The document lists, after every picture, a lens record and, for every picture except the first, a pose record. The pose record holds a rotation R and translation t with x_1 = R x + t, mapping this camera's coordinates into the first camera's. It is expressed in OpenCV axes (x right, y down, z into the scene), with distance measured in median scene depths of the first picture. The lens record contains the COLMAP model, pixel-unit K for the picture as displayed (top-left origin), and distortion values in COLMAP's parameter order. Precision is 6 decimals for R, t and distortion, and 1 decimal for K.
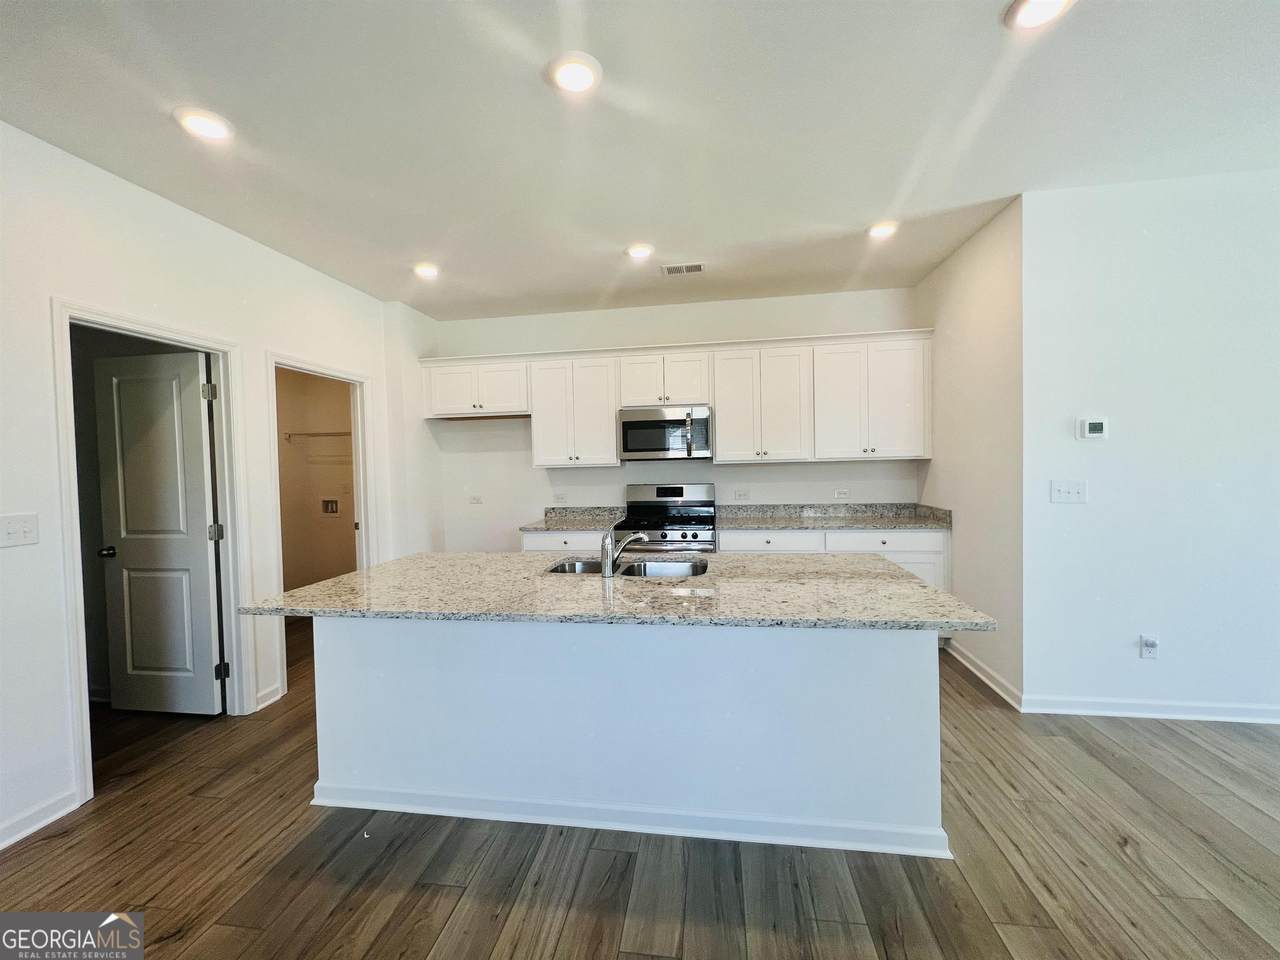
lens RADIAL K [[513.9, 0, 635.8], [0, 513.9, 478.0], [0, 0, 1]] dist [-0.000280, 0.000077]
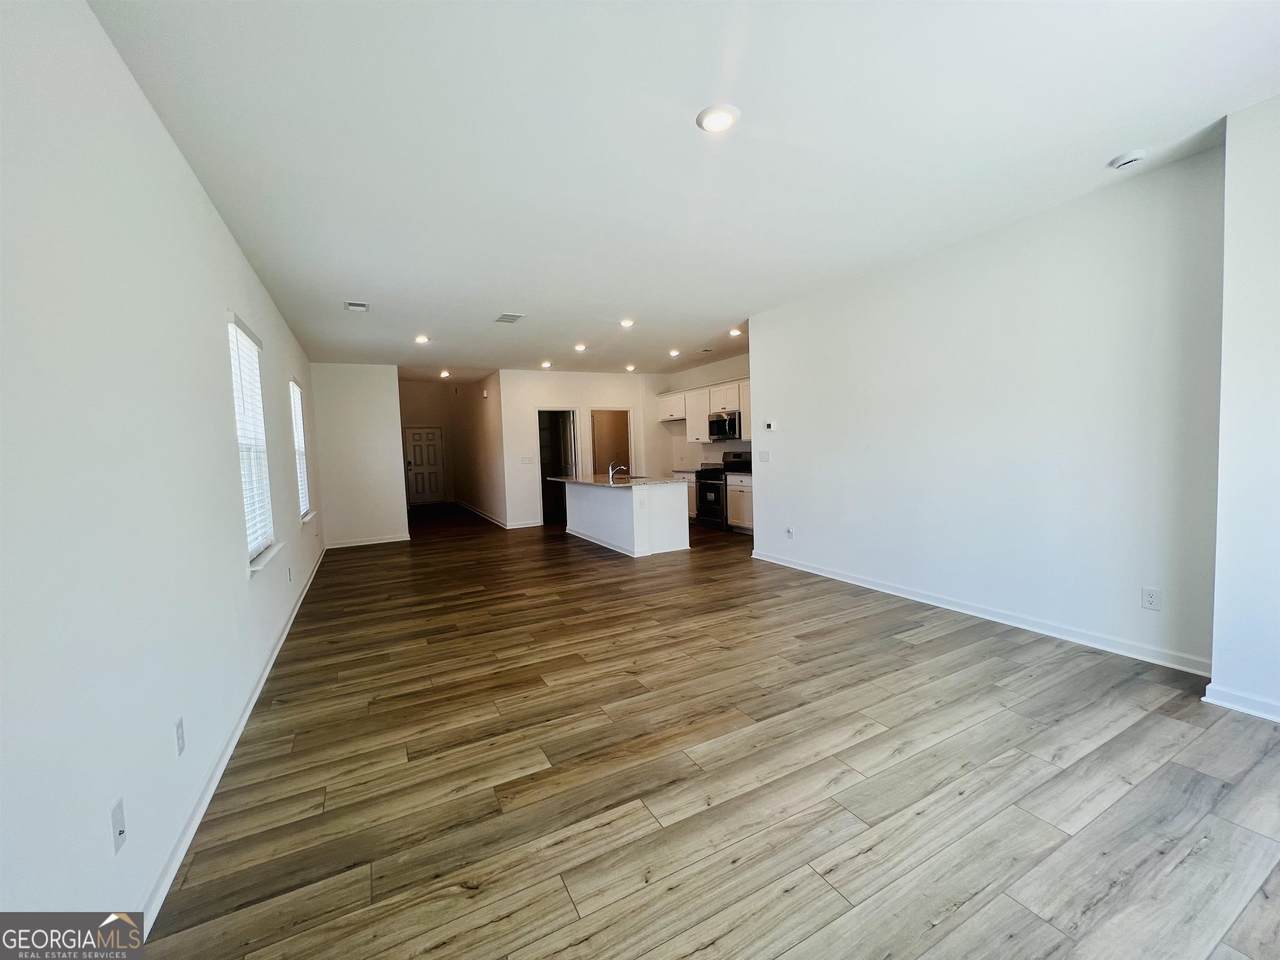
lens RADIAL K [[513.9, 0, 635.8], [0, 513.9, 478.0], [0, 0, 1]] dist [-0.000280, 0.000077]
pose [[0.591293, 0.050974, -0.804844, 1.515871], [-0.002359, 0.998105, 0.061482, -0.008901], [0.806453, -0.034455, 0.590293, -0.464425]]
